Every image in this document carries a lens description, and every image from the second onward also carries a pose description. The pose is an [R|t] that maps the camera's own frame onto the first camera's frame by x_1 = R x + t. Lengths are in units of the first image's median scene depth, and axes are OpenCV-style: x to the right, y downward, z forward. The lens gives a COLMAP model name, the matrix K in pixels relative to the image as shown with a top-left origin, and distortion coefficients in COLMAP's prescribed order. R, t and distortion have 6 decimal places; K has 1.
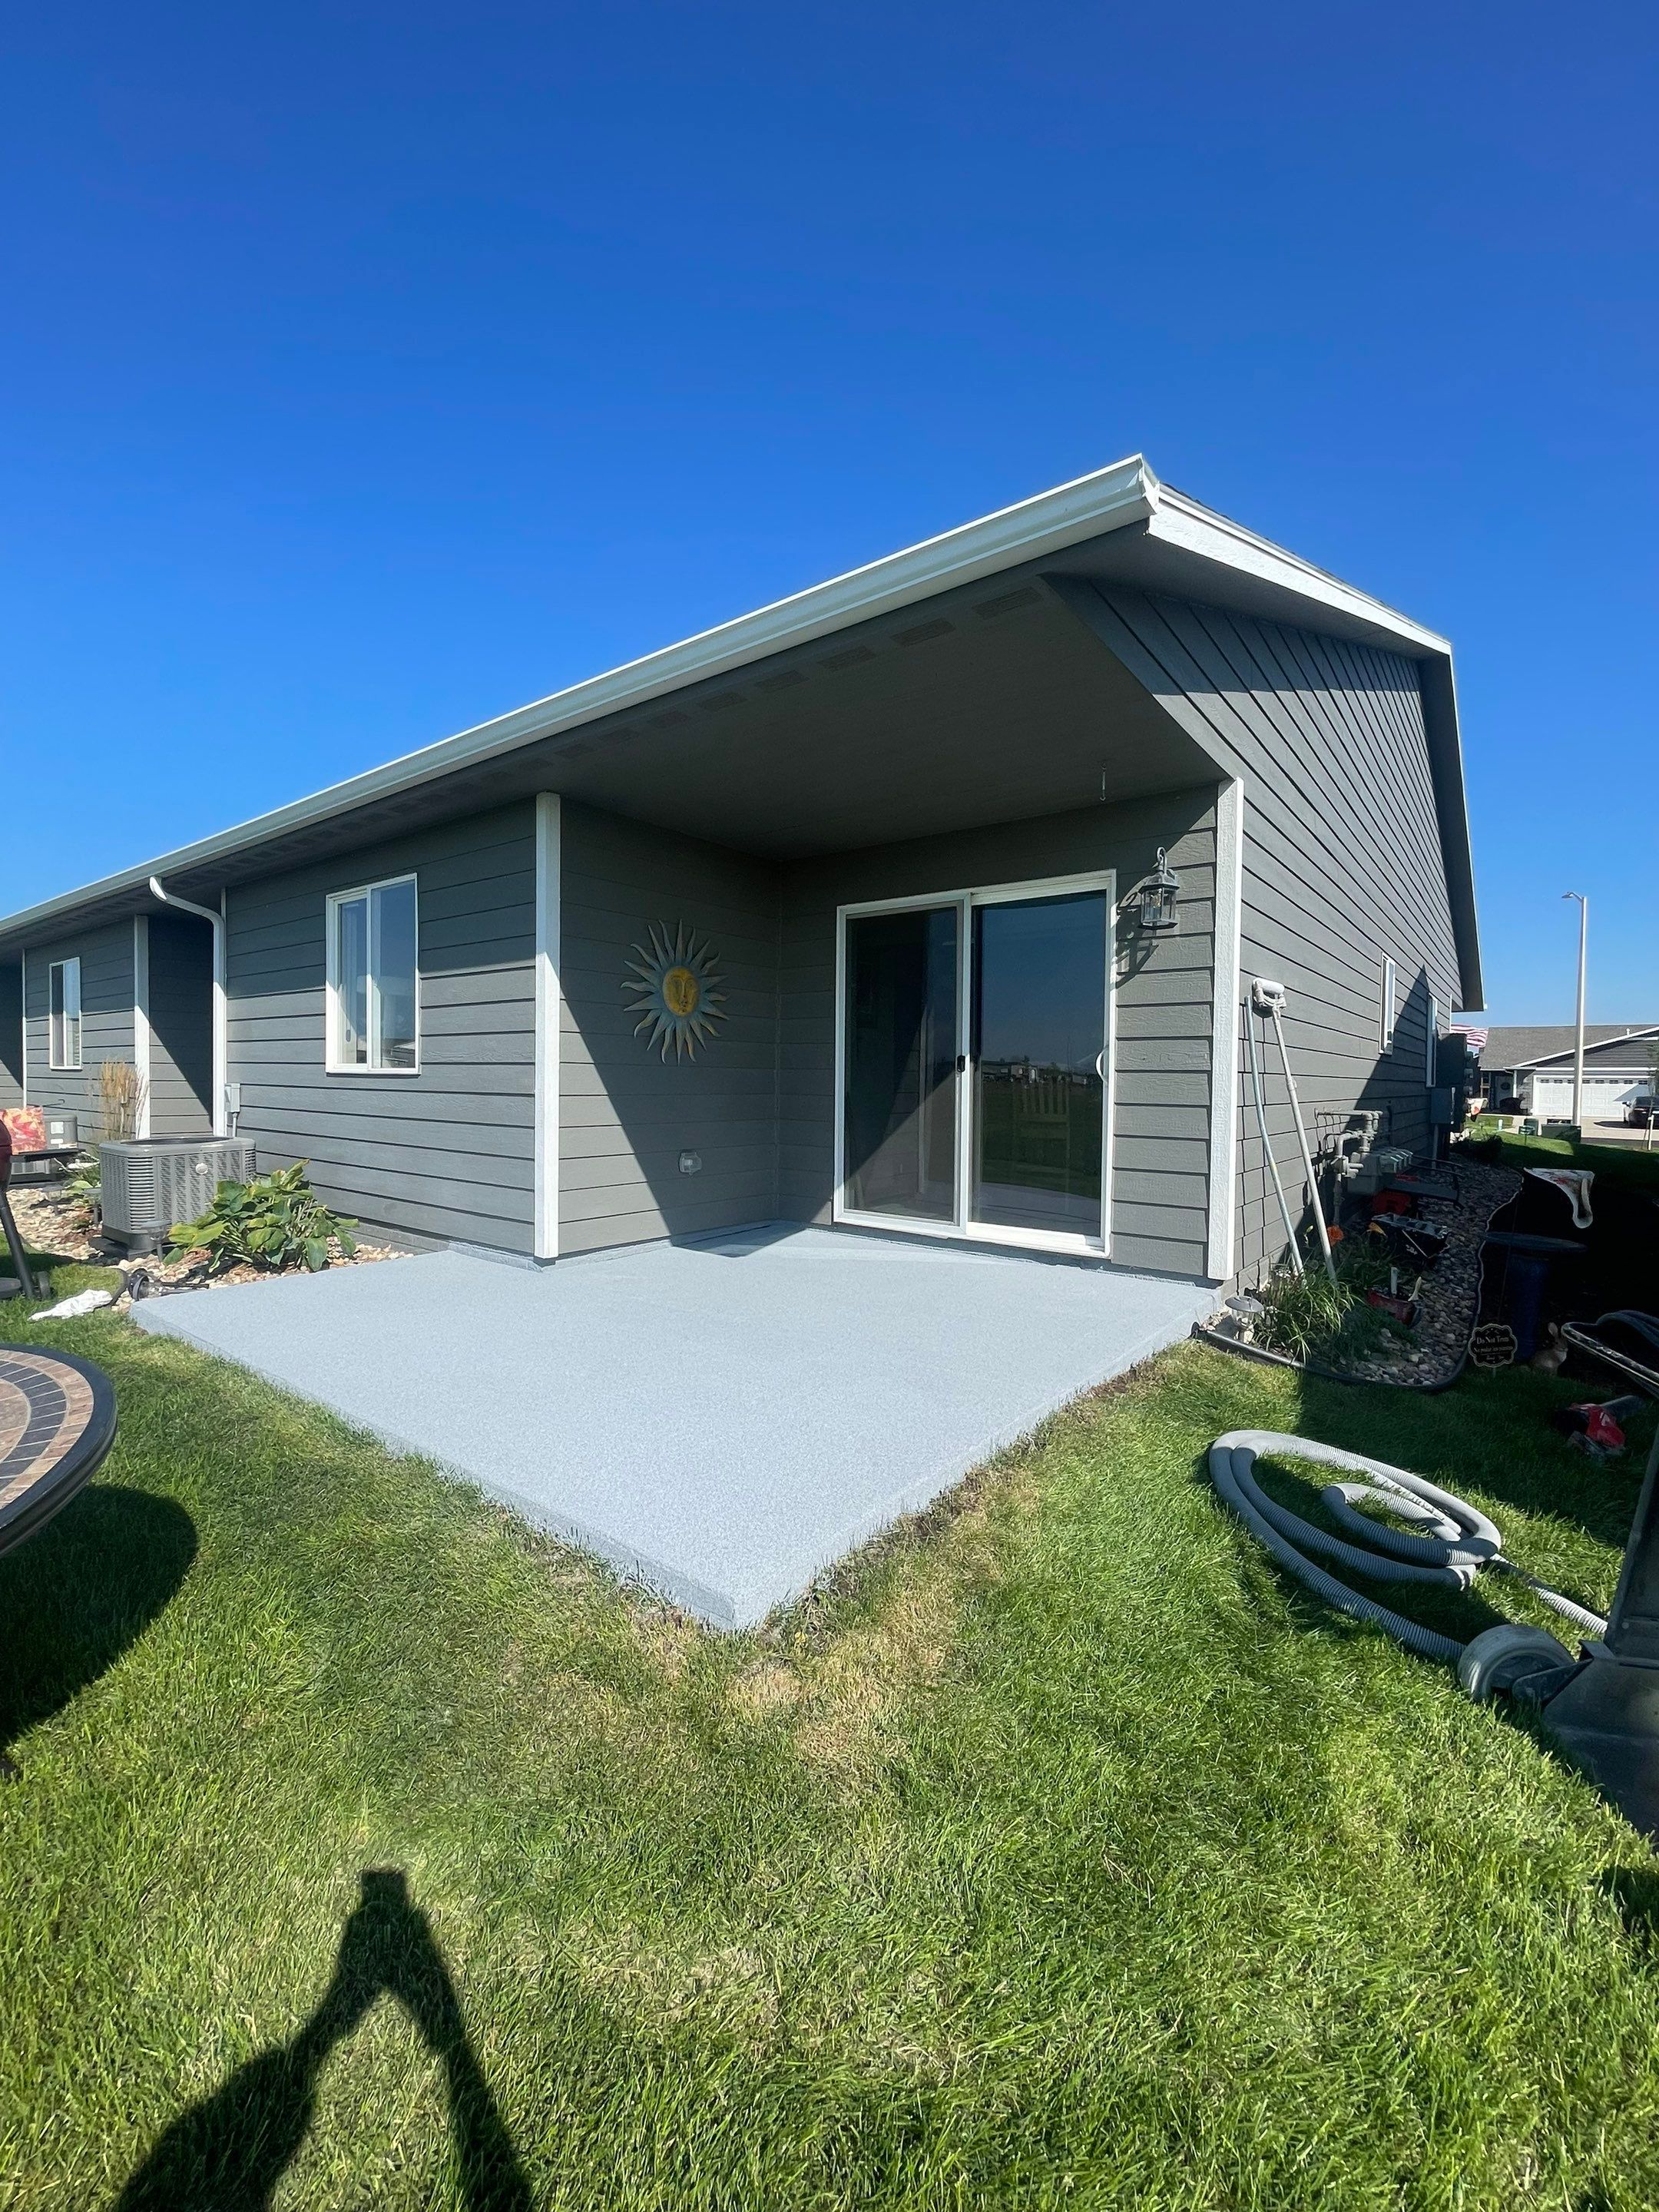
lens RADIAL K [[914.0, 0, 826.3], [0, 914.0, 1106.2], [0, 0, 1]] dist [-0.000449, -0.000060]
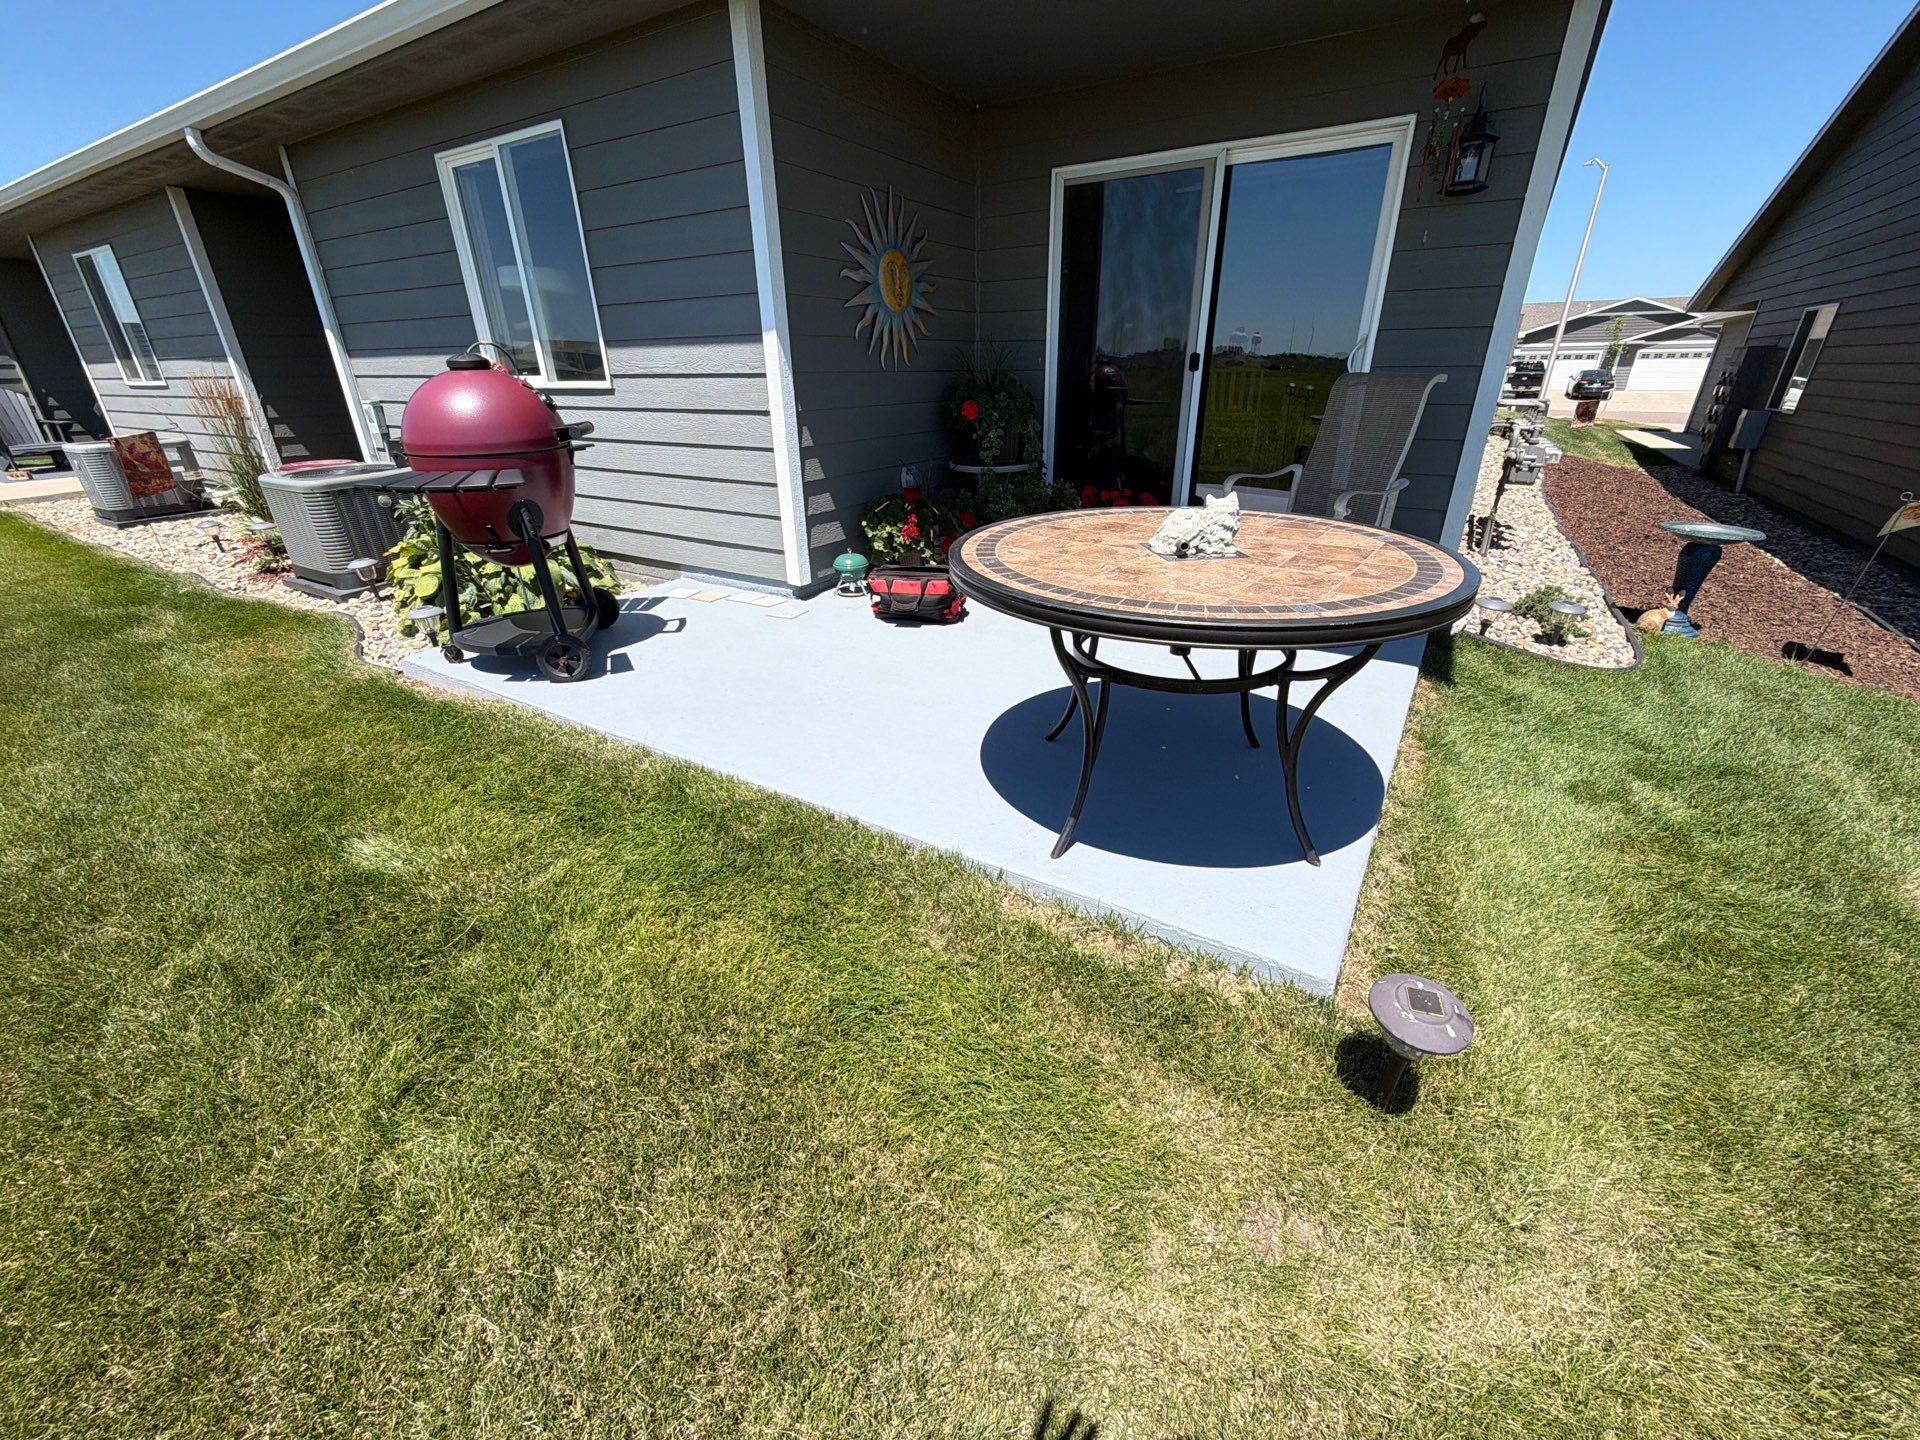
lens RADIAL K [[769.6, 0, 954.5], [0, 769.6, 716.3], [0, 0, 1]] dist [0.001684, 0.000446]
pose [[0.994578, -0.061891, 0.083572, -0.196330], [0.025100, 0.922729, 0.384631, -0.020685], [-0.100920, -0.380448, 0.919279, 0.135747]]
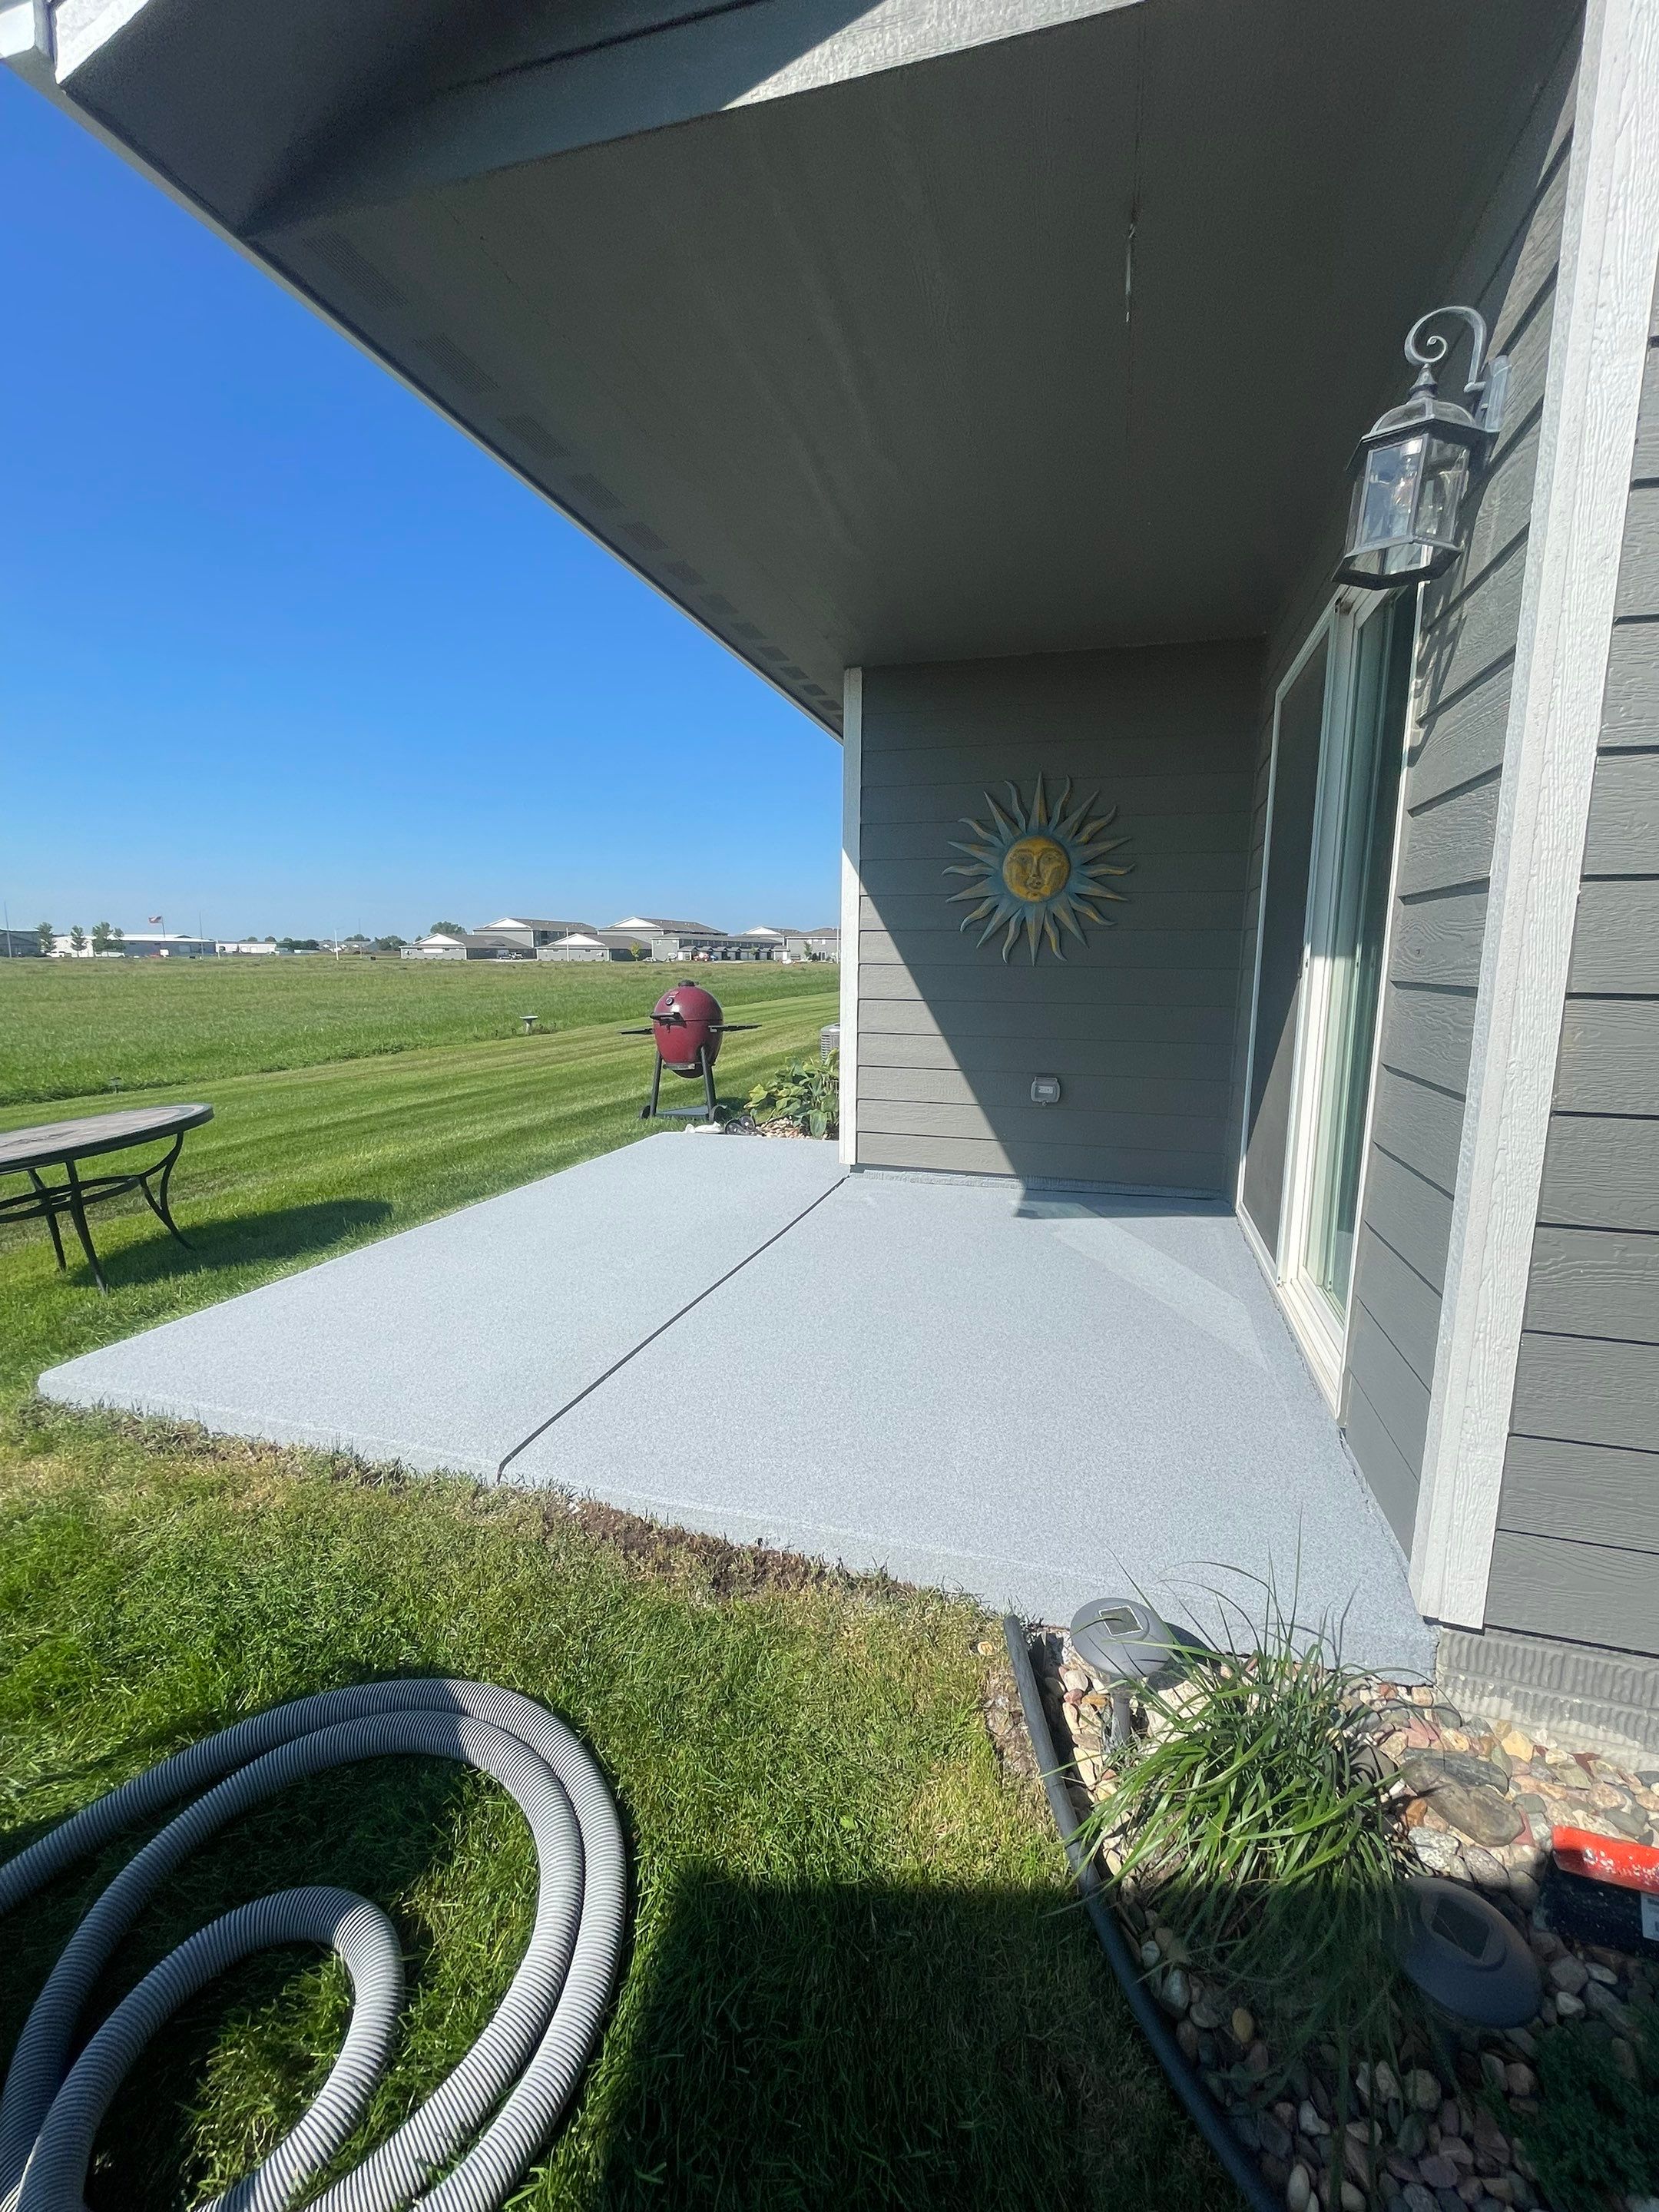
lens RADIAL K [[921.1, 0, 831.5], [0, 921.1, 1100.7], [0, 0, 1]] dist [-0.001536, -0.000487]
pose [[0.358356, 0.136603, -0.923537, 0.544081], [-0.032631, 0.990465, 0.133841, -0.030926], [0.933015, -0.017827, 0.359396, 0.569836]]
